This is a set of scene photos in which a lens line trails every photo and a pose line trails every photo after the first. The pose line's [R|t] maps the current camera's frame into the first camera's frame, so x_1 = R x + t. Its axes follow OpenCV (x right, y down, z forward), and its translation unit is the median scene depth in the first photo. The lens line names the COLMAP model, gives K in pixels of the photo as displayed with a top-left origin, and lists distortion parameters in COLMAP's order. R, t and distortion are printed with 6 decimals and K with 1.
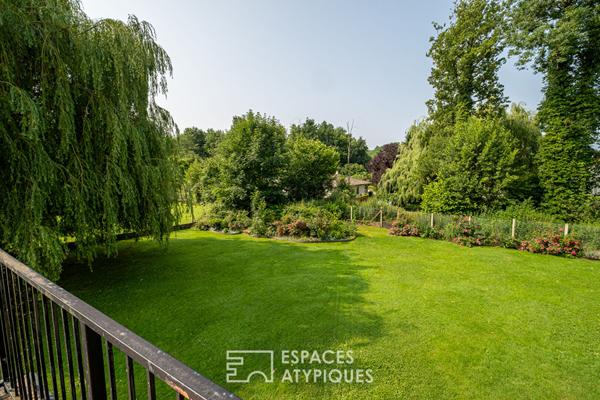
lens RADIAL K [[263.9, 0, 299.4], [0, 263.9, 193.7], [0, 0, 1]] dist [0.001036, 0.000112]
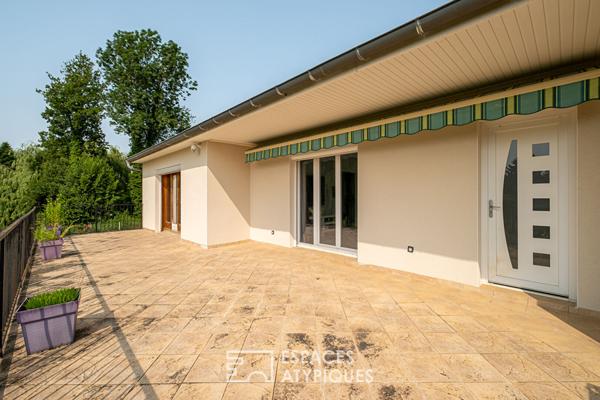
lens RADIAL K [[259.8, 0, 297.7], [0, 259.8, 198.1], [0, 0, 1]] dist [-0.001169, -0.000357]
pose [[0.260076, -0.006579, 0.965566, -0.335308], [0.073715, 0.997194, -0.013061, 0.033827], [-0.962770, 0.074574, 0.259831, -0.367100]]
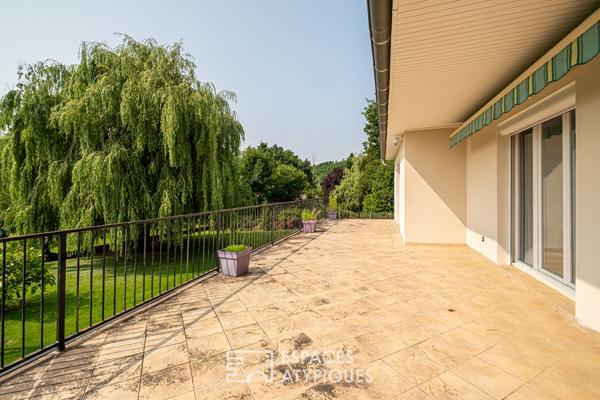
lens RADIAL K [[259.8, 0, 297.7], [0, 259.8, 198.1], [0, 0, 1]] dist [-0.001169, -0.000357]
pose [[0.974633, -0.016408, 0.223209, -0.265308], [0.026762, 0.998698, -0.043439, 0.037386], [-0.222205, 0.048311, 0.973802, -0.429506]]
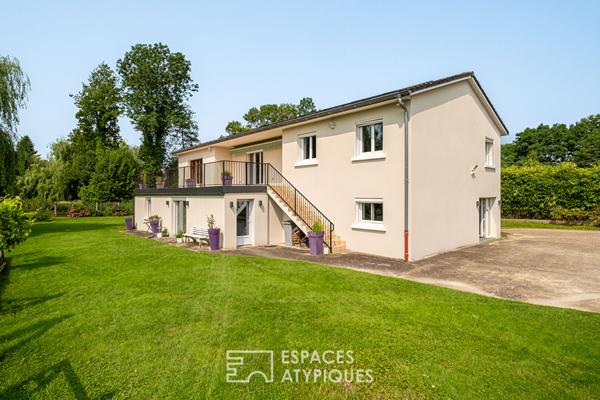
lens RADIAL K [[326.7, 0, 300.0], [0, 326.7, 200.0], [0, 0, 1]] dist [-0.002561, -0.000397]
pose [[0.294746, -0.004539, 0.955565, -0.908936], [0.064691, 0.997789, -0.015214, 0.144133], [-0.953383, 0.066301, 0.294388, -0.698116]]
